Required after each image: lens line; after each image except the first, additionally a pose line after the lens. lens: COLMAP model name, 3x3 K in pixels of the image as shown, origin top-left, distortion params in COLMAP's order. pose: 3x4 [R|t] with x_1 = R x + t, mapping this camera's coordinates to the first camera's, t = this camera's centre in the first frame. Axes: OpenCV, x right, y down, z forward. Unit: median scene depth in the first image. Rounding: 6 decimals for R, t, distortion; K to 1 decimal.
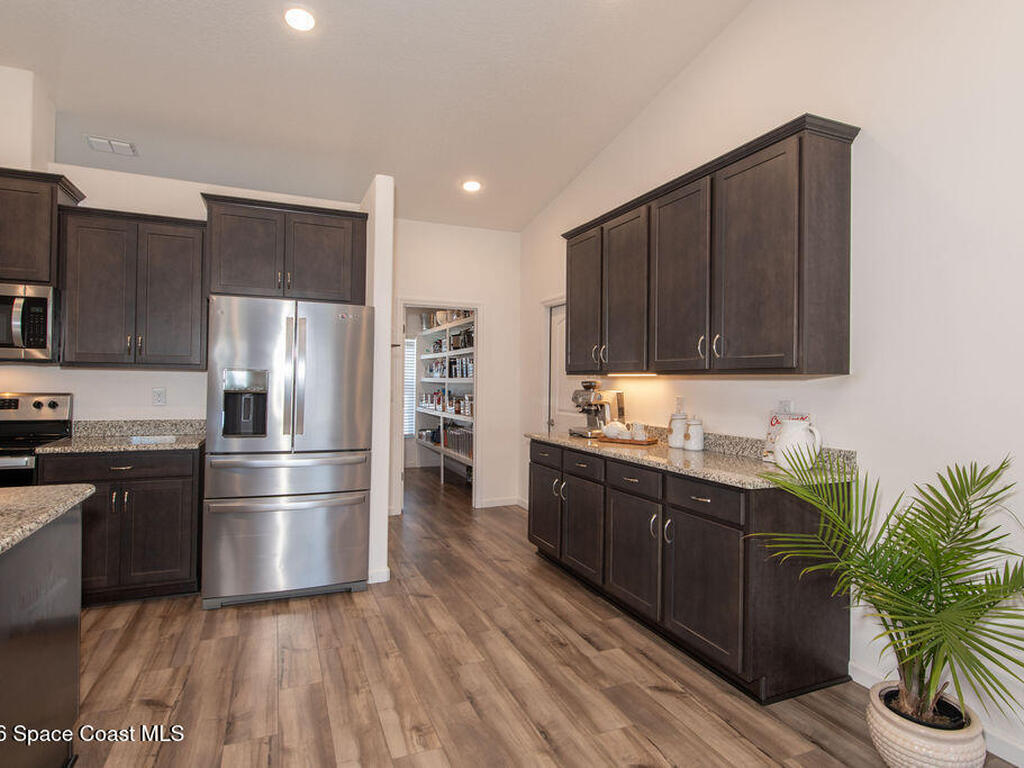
lens RADIAL K [[560.8, 0, 513.2], [0, 560.8, 375.1], [0, 0, 1]] dist [-0.002553, 0.001585]
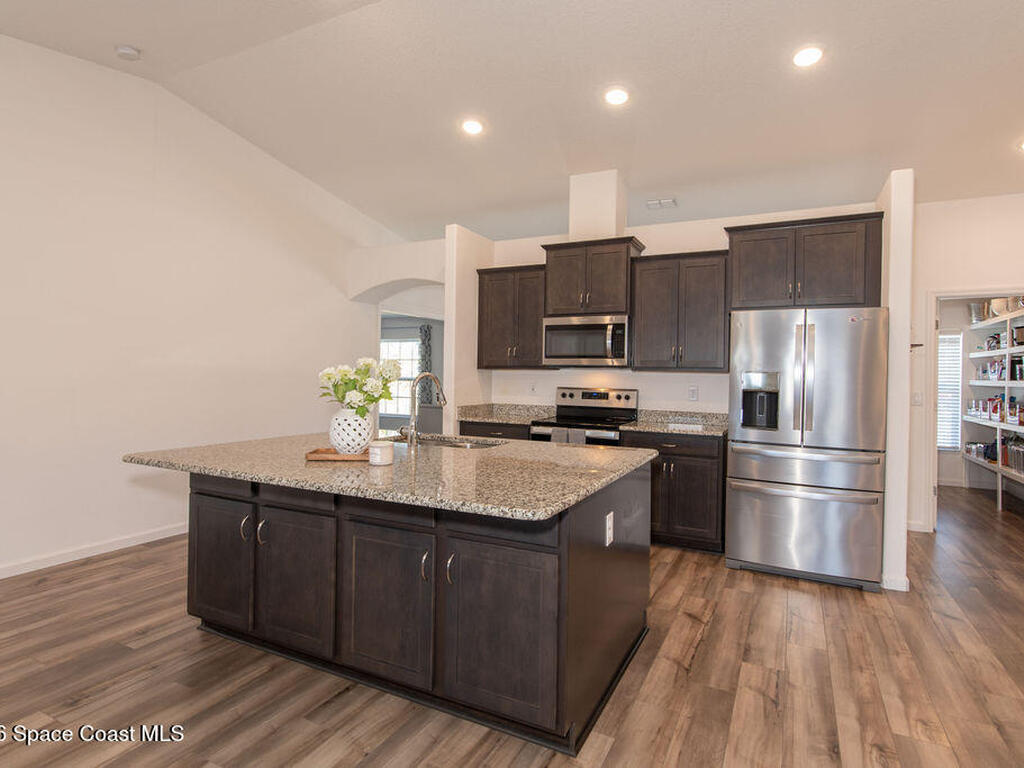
lens RADIAL K [[560.8, 0, 513.2], [0, 560.8, 375.1], [0, 0, 1]] dist [-0.002553, 0.001585]
pose [[0.648622, -0.002317, -0.761107, 0.076497], [-0.000962, 0.999992, -0.003865, 0.001986], [0.761110, 0.003239, 0.648615, -0.146902]]
